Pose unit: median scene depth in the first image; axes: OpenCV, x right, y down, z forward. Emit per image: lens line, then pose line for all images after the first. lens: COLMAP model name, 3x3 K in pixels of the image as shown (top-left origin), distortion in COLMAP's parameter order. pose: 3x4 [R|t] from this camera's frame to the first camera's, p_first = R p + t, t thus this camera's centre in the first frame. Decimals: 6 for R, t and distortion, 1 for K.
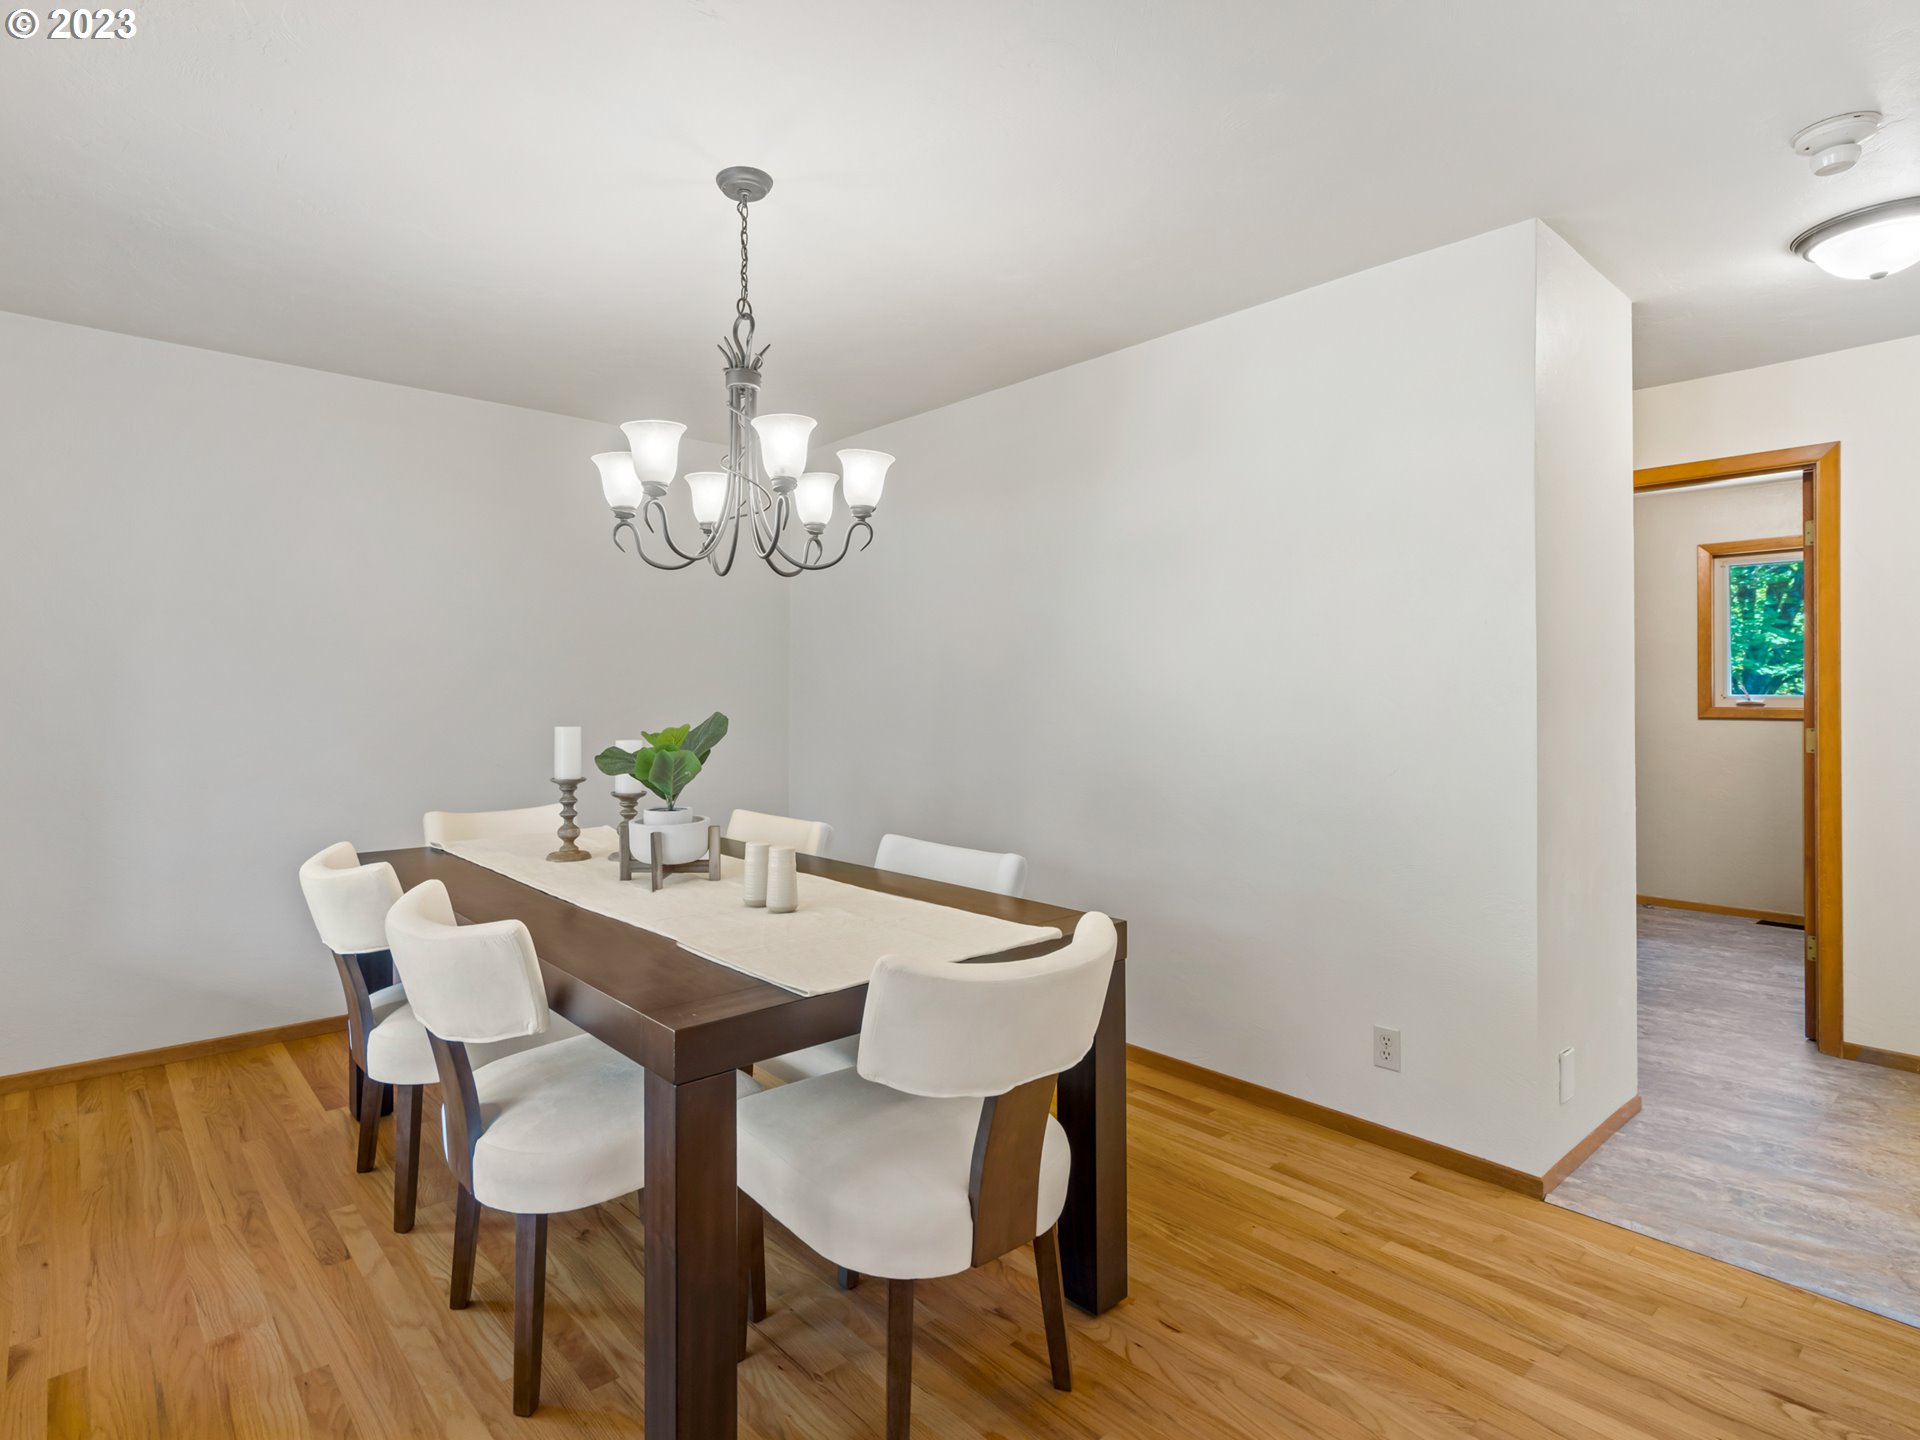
lens RADIAL K [[966.5, 0, 965.8], [0, 966.5, 706.5], [0, 0, 1]] dist [-0.006455, -0.001157]
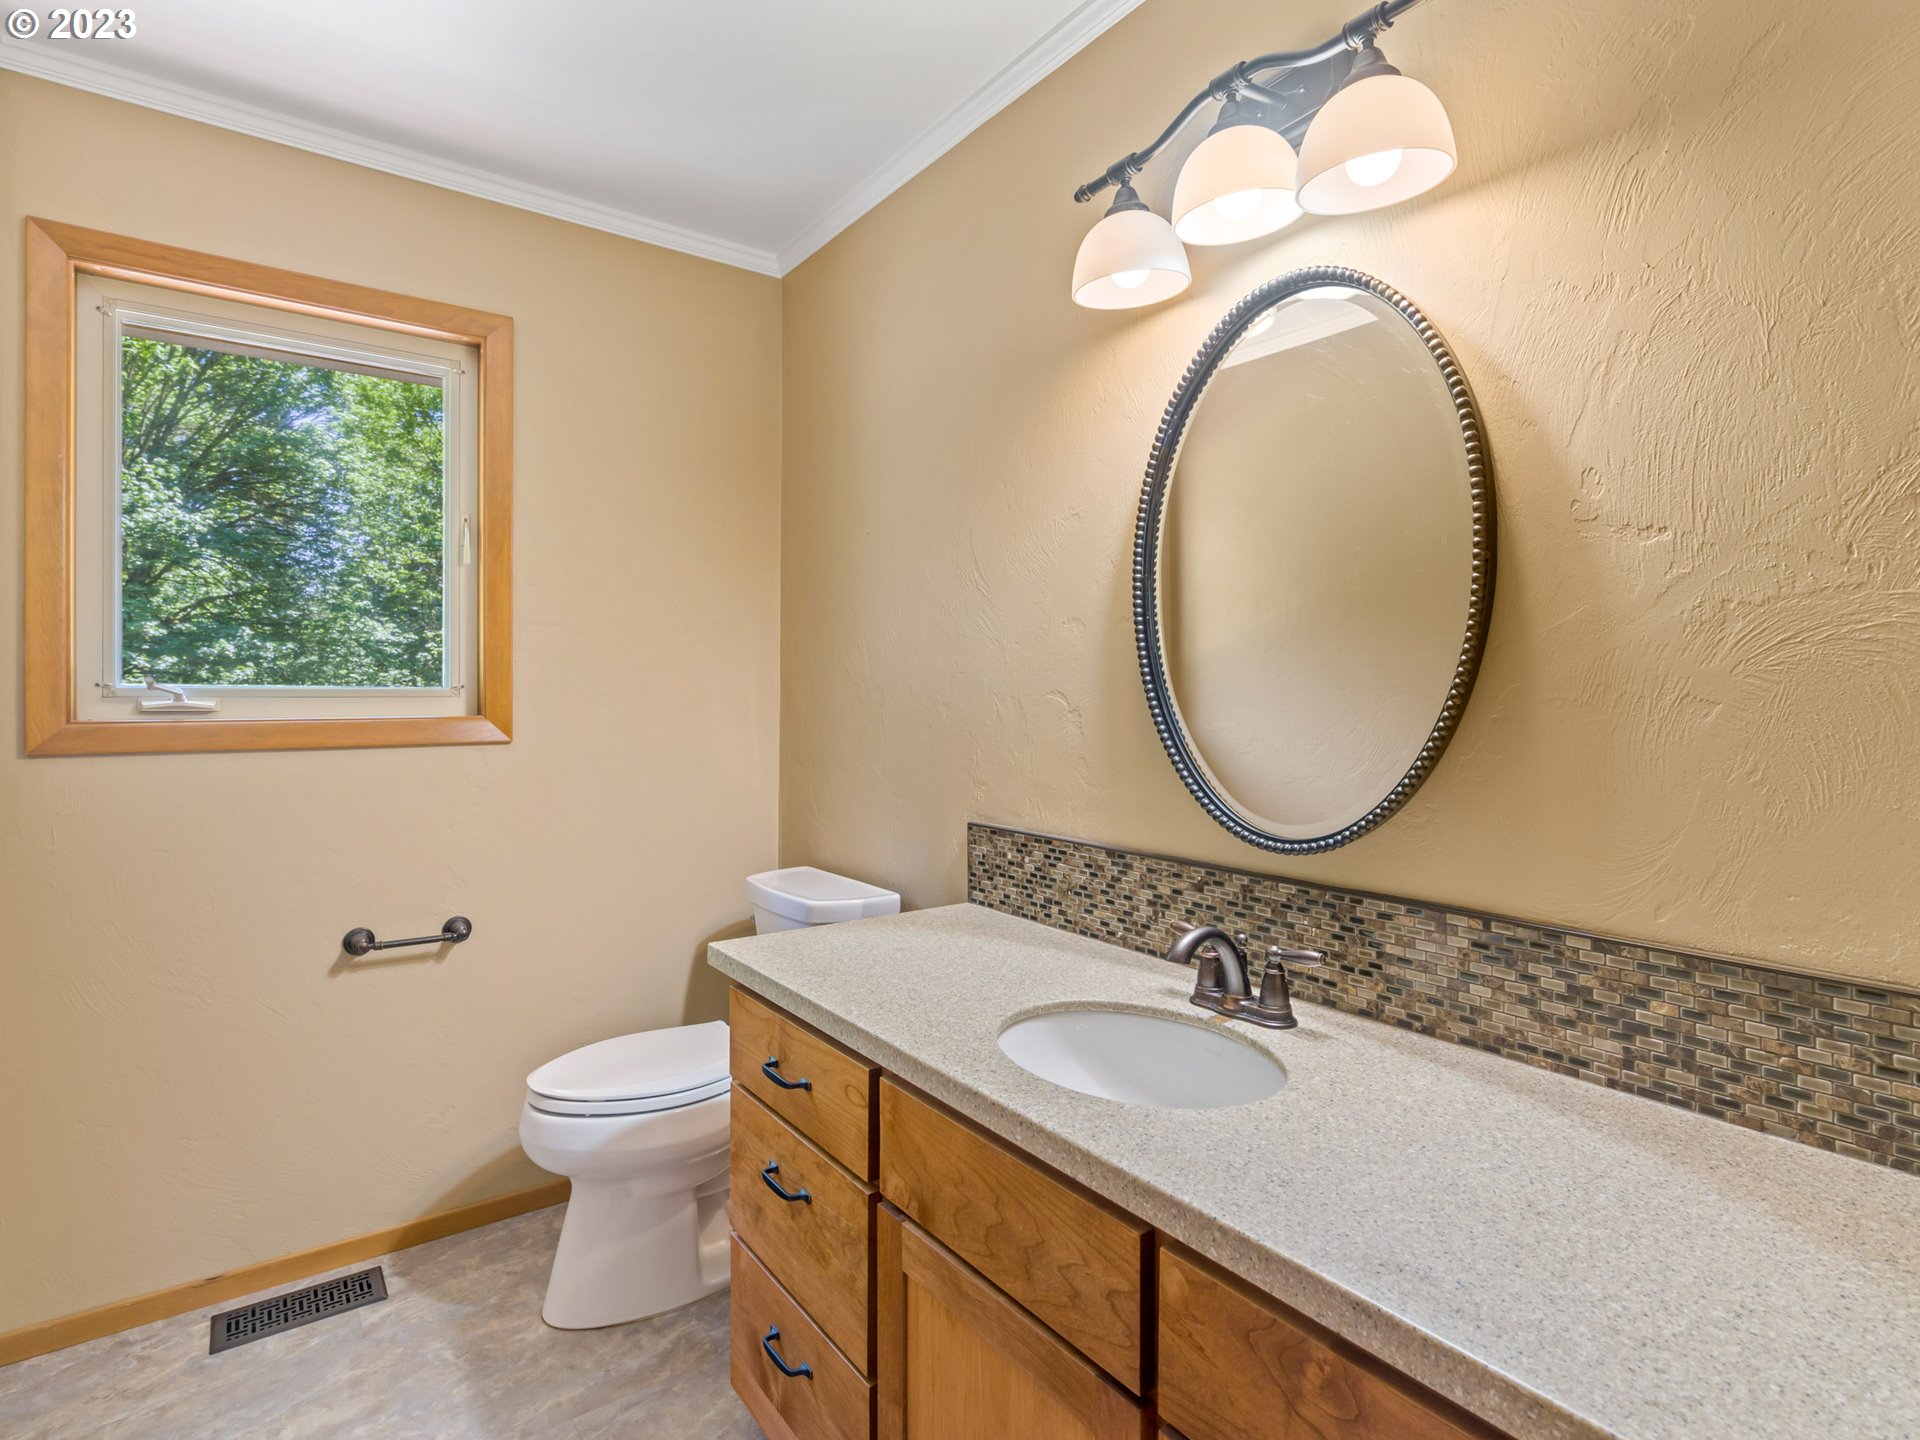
lens RADIAL K [[966.5, 0, 965.8], [0, 966.5, 706.5], [0, 0, 1]] dist [-0.006455, -0.001157]
pose [[0.156962, 0.007009, 0.987580, 0.492011], [-0.002546, 0.999974, -0.006693, -0.003088], [-0.987601, -0.001464, 0.156975, 0.636268]]
